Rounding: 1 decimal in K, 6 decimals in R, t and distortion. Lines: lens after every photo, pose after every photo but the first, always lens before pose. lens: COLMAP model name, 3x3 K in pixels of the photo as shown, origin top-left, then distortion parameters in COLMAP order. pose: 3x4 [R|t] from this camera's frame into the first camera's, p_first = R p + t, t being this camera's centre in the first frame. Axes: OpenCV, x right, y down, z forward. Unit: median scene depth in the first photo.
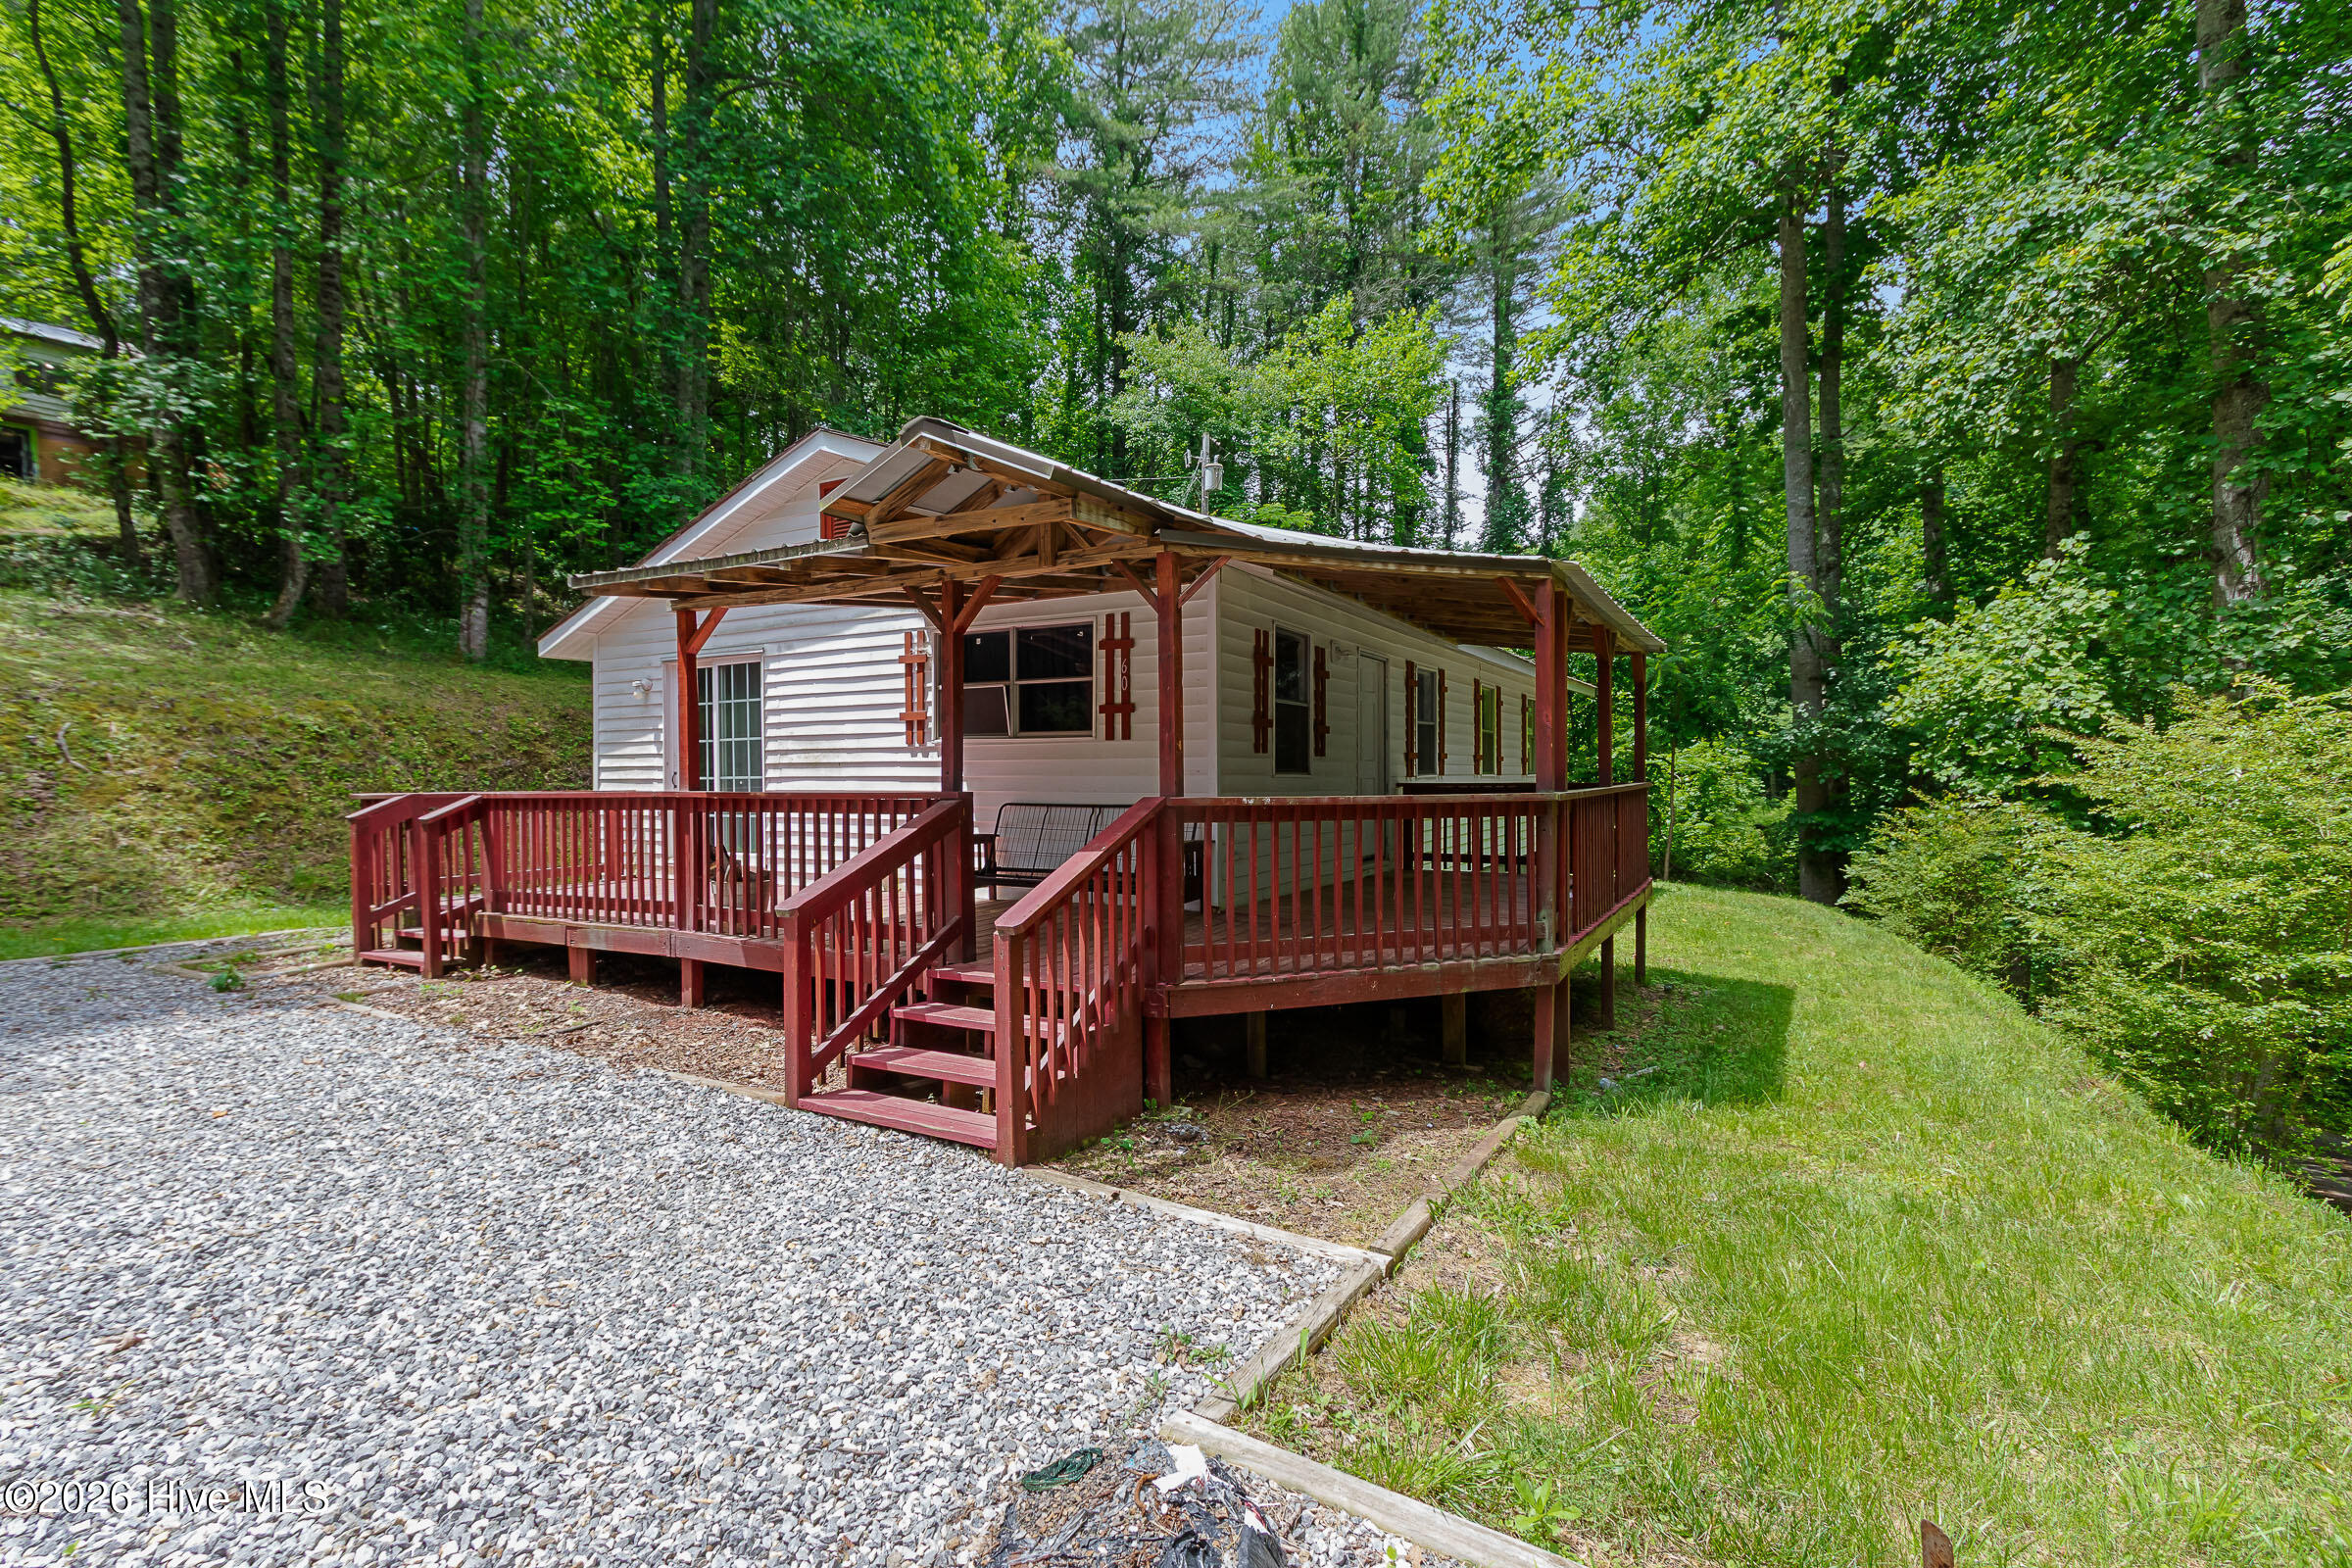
lens RADIAL K [[1123.2, 0, 1162.5], [0, 1123.2, 774.7], [0, 0, 1]] dist [0.007612, -0.001169]
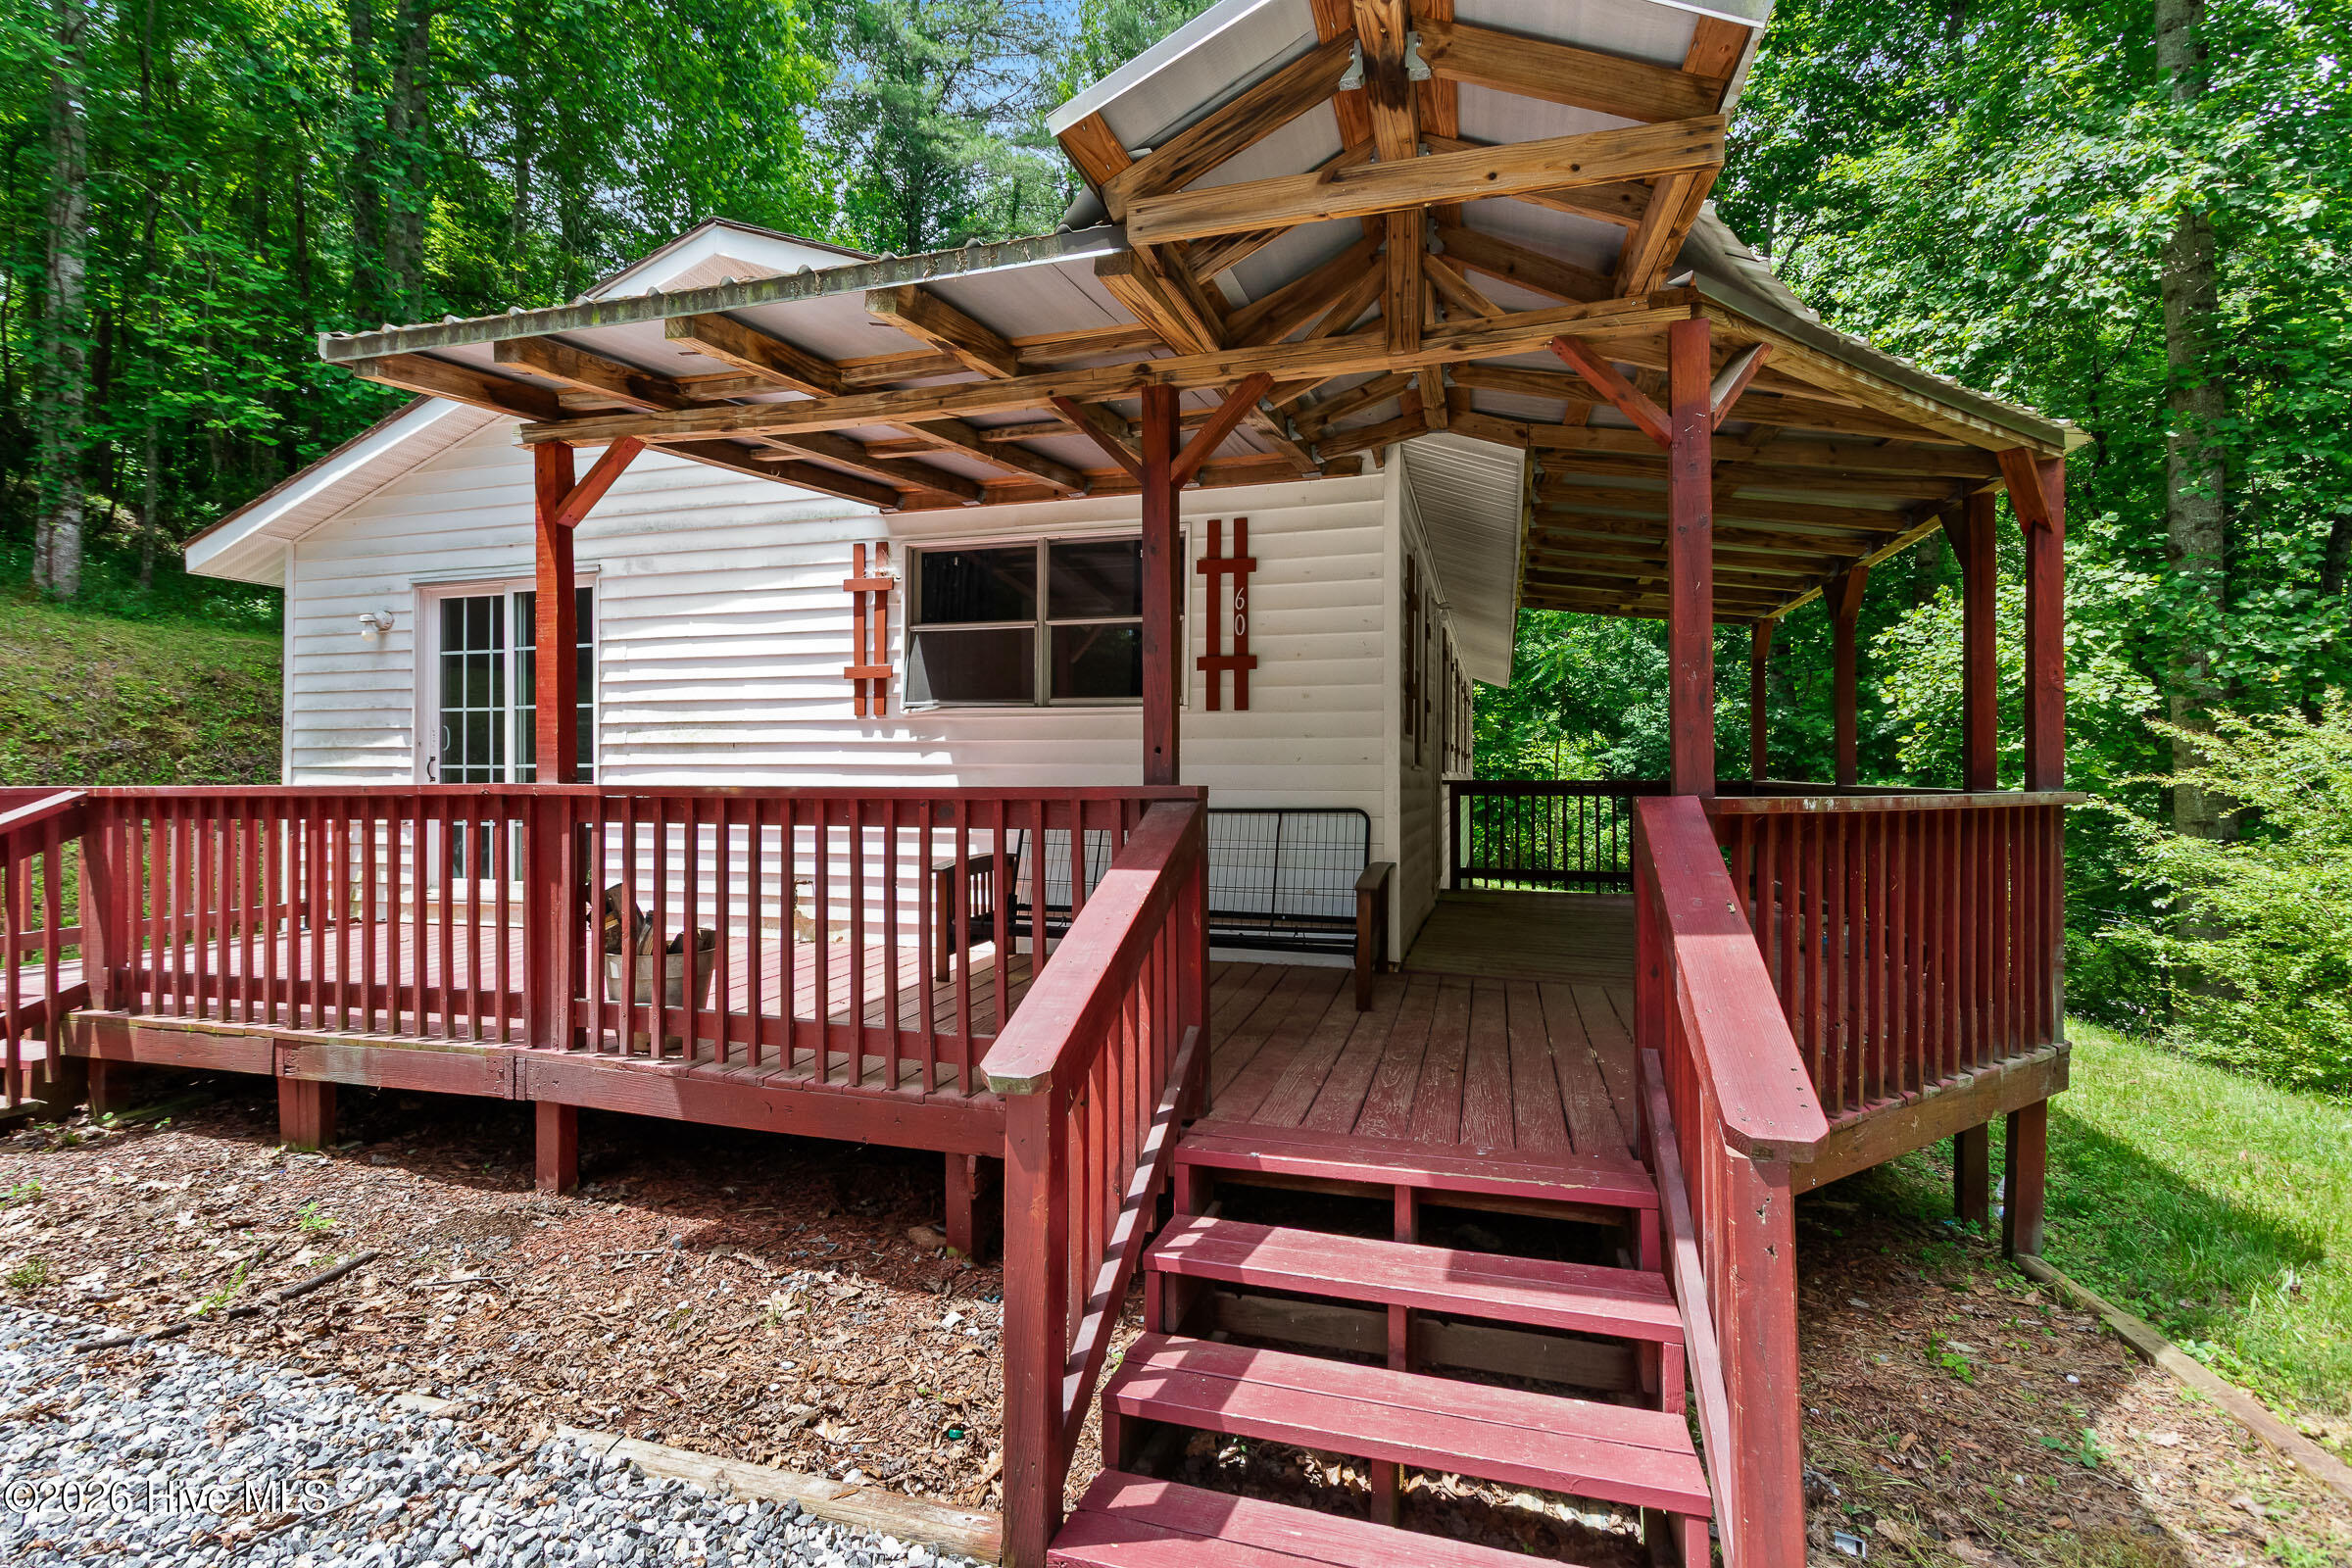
lens RADIAL K [[1123.2, 0, 1148.4], [0, 1123.2, 770.3], [0, 0, 1]] dist [0.007612, -0.001169]
pose [[0.975462, 0.006236, 0.220078, -0.192156], [-0.005957, 0.999980, -0.001932, 0.004698], [-0.220086, 0.000573, 0.975480, 0.304593]]
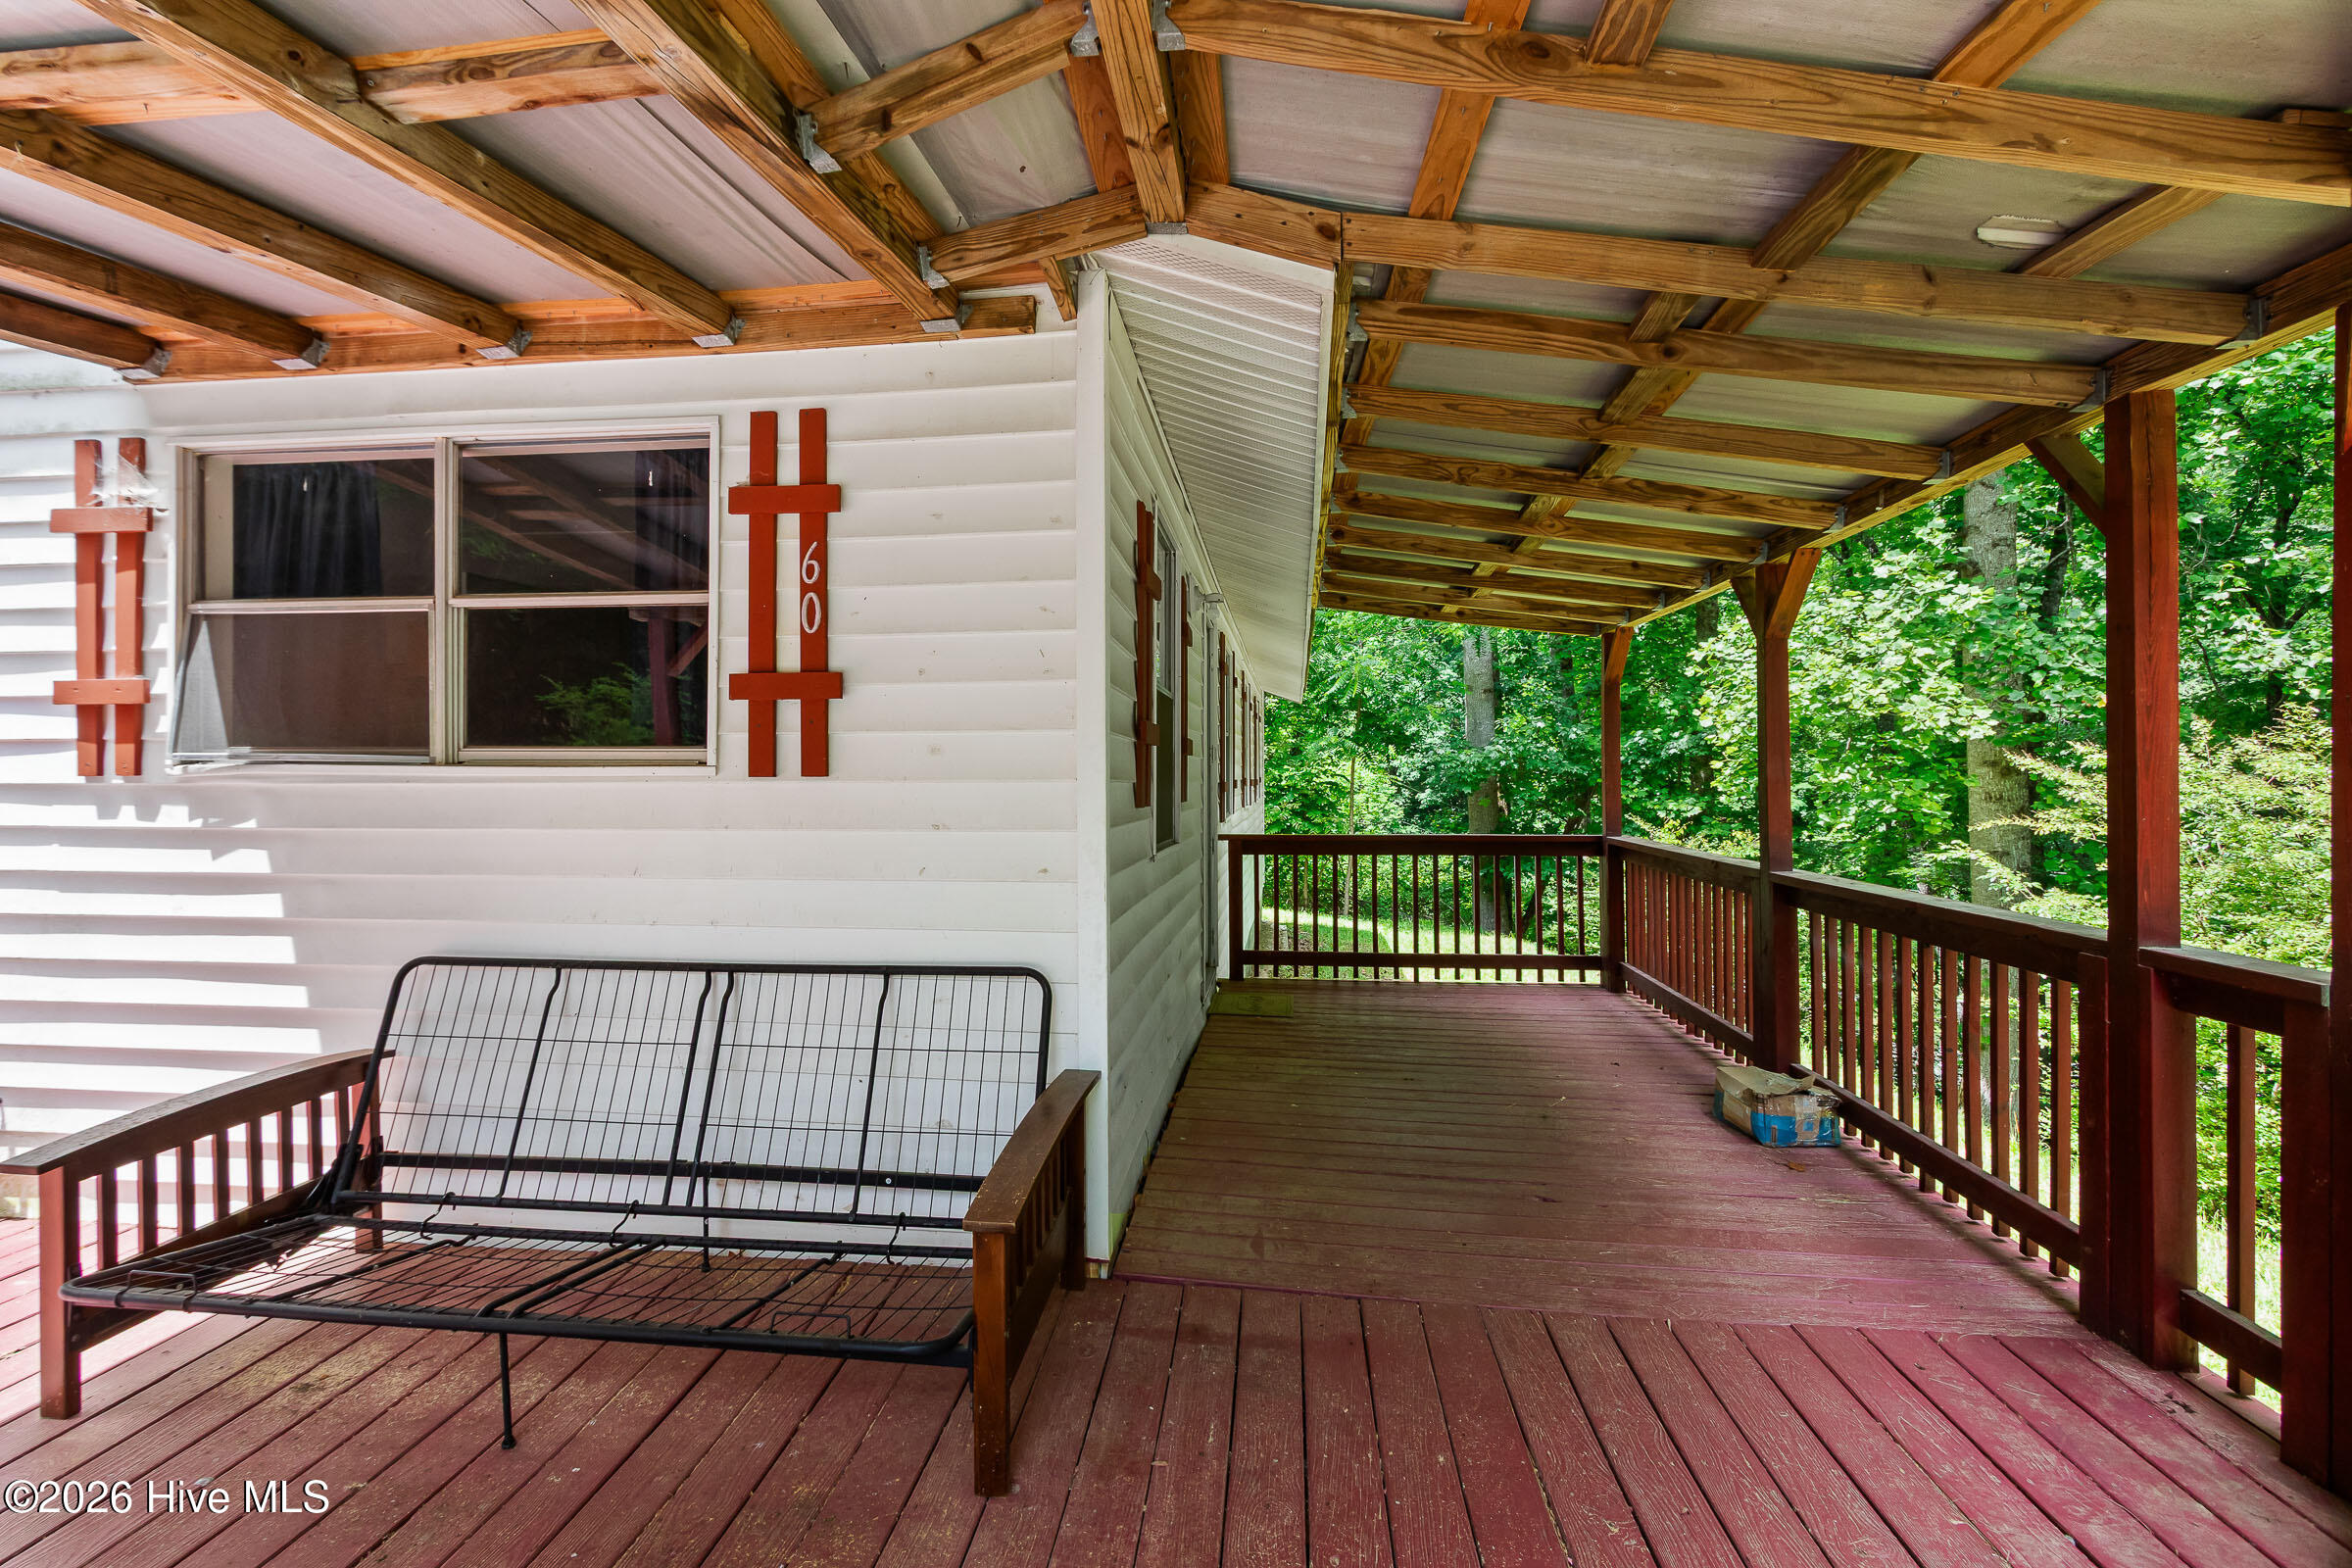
lens RADIAL K [[1123.2, 0, 1148.9], [0, 1123.2, 775.0], [0, 0, 1]] dist [0.007612, -0.001169]
pose [[0.922131, 0.002522, 0.386869, -0.059847], [-0.002004, 0.999996, -0.001742, -0.025851], [-0.386872, 0.000831, 0.922133, 0.531140]]
